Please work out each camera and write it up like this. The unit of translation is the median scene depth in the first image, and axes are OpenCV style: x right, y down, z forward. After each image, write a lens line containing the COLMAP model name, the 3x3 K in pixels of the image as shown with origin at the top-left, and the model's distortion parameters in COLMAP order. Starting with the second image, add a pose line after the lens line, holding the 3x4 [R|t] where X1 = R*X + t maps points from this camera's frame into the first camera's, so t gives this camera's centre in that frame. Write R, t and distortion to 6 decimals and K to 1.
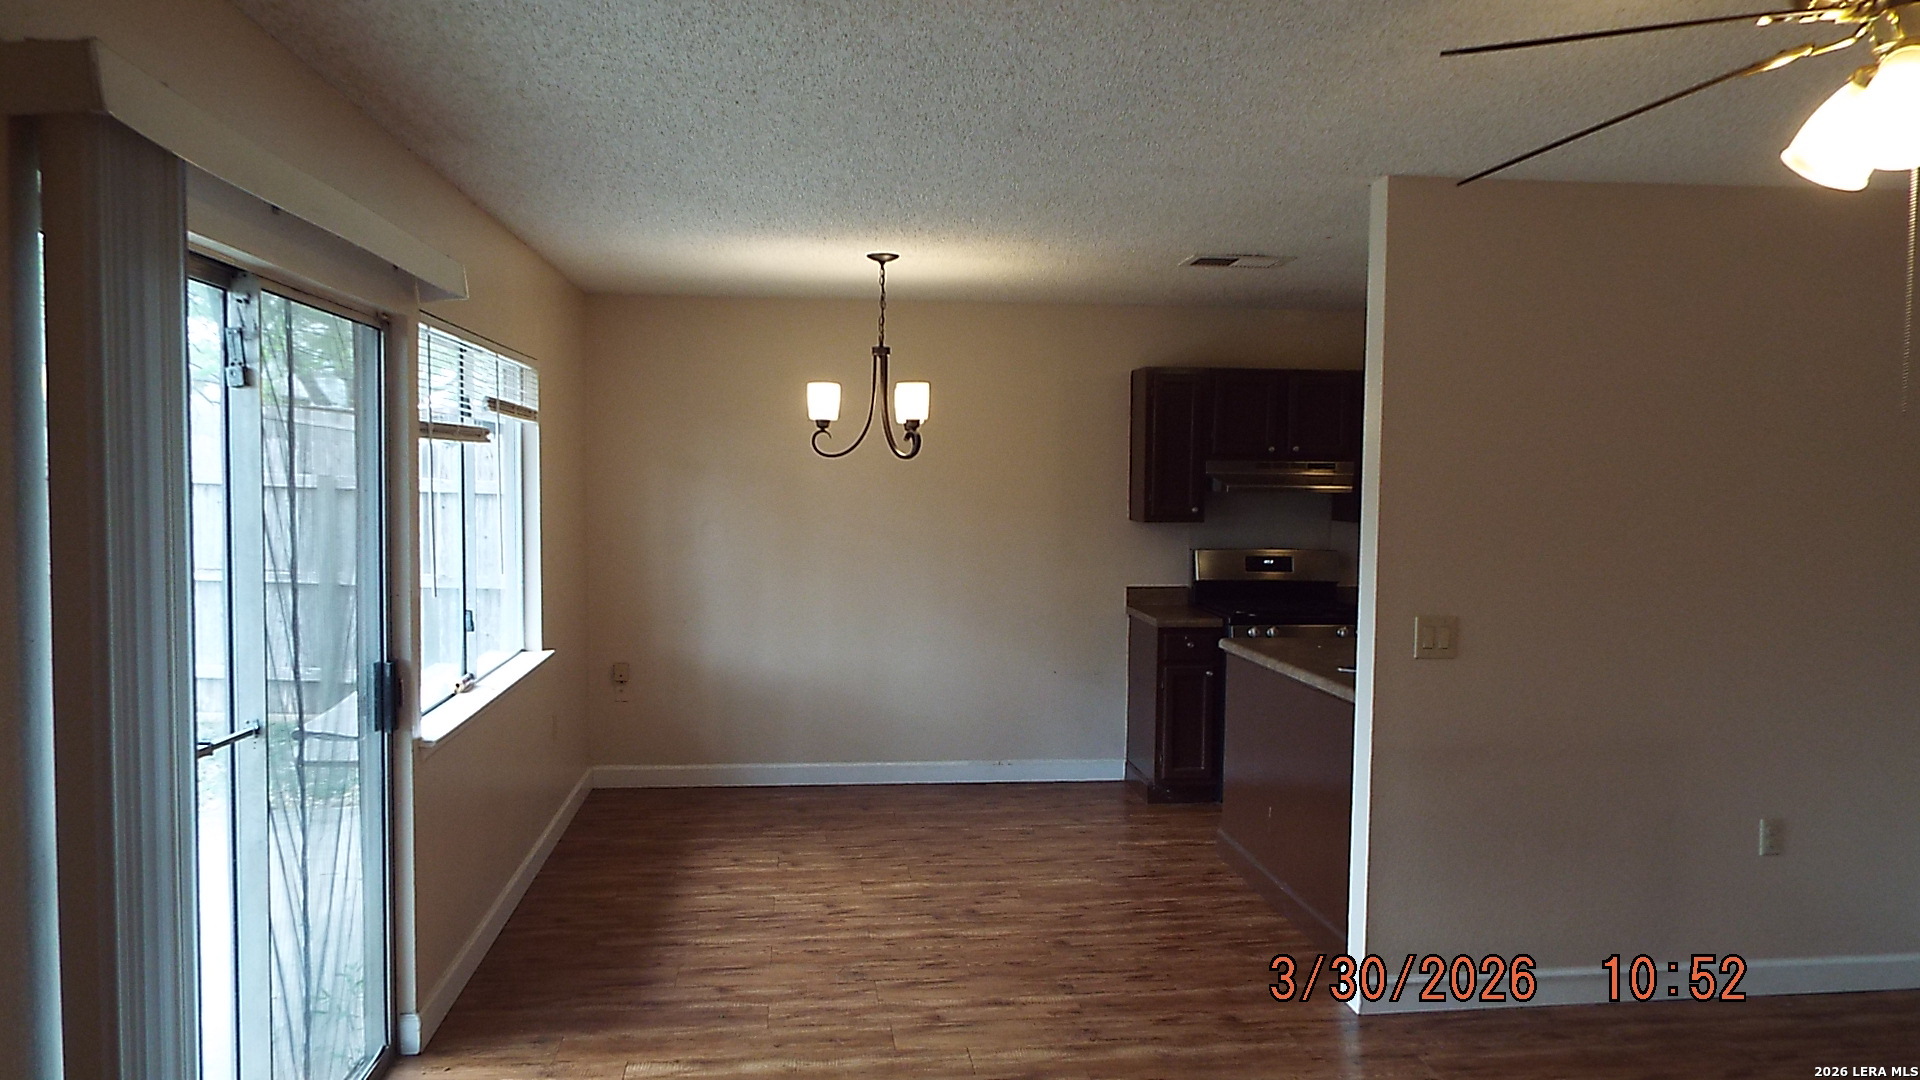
lens RADIAL K [[1397.0, 0, 955.0], [0, 1397.0, 544.7], [0, 0, 1]] dist [-0.000902, -0.000621]
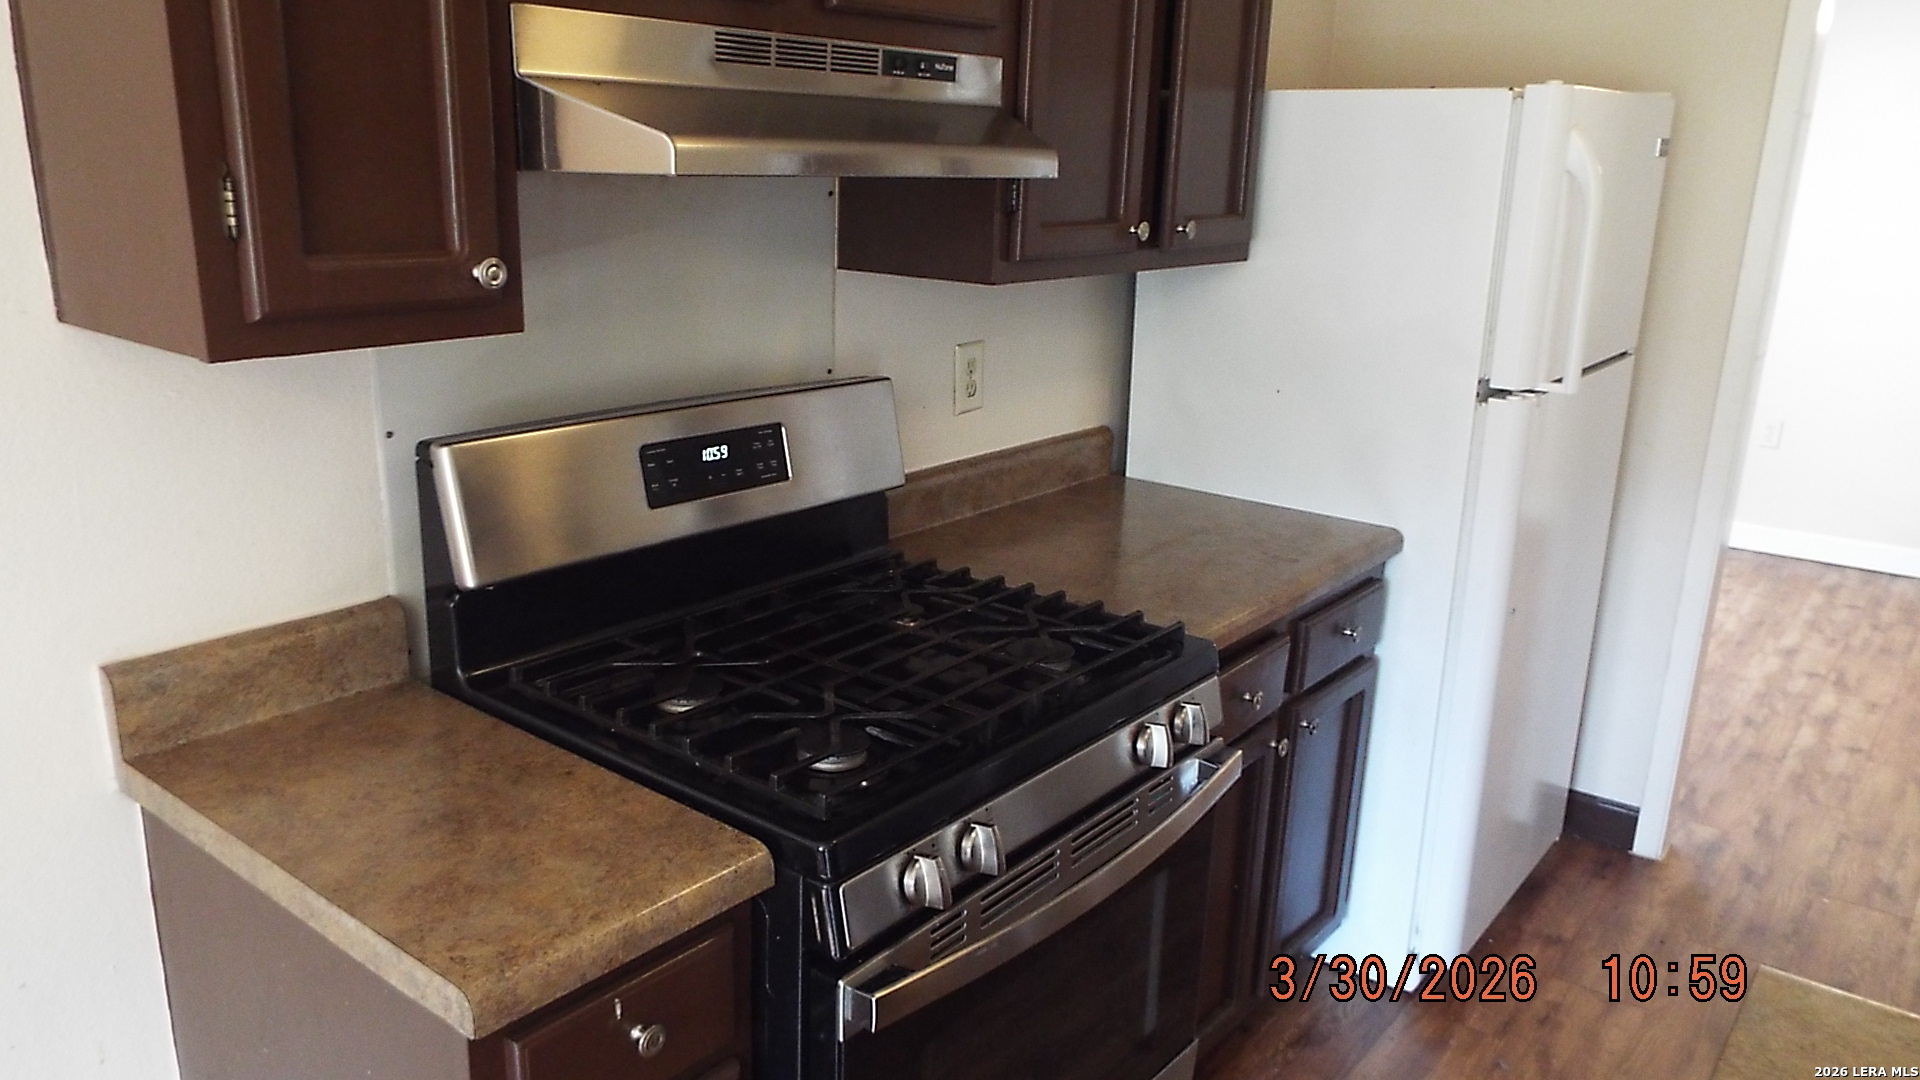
lens RADIAL K [[1397.0, 0, 955.0], [0, 1397.0, 544.7], [0, 0, 1]] dist [-0.000902, -0.000621]
pose [[0.703158, -0.175579, 0.689014, 0.077752], [0.010515, 0.971494, 0.236832, -0.032674], [-0.710956, -0.159285, 0.684960, 0.811351]]
